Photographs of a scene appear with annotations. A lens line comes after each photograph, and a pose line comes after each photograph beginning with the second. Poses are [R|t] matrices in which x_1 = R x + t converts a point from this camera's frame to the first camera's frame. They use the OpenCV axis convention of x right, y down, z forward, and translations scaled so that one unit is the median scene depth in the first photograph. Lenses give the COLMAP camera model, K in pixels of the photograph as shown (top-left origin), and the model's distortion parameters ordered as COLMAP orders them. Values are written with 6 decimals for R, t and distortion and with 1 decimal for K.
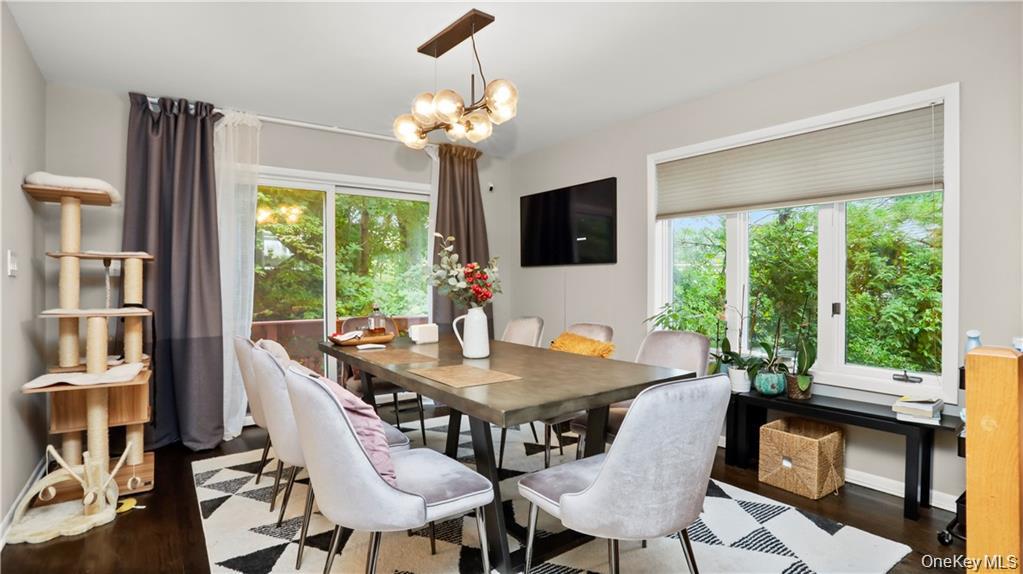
lens RADIAL K [[532.4, 0, 508.9], [0, 532.4, 285.1], [0, 0, 1]] dist [-0.001307, -0.000157]
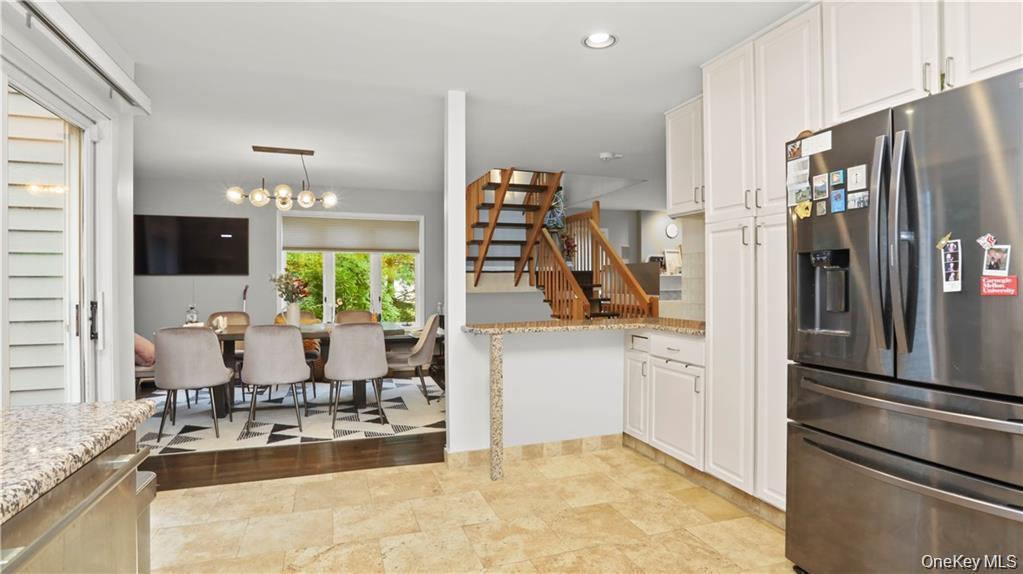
lens RADIAL K [[532.4, 0, 514.0], [0, 532.4, 288.0], [0, 0, 1]] dist [-0.001307, -0.000157]
pose [[0.311602, -0.005828, 0.950195, -3.138473], [0.006794, 0.999969, 0.003905, -0.020996], [-0.950188, 0.005239, 0.311632, -0.595552]]
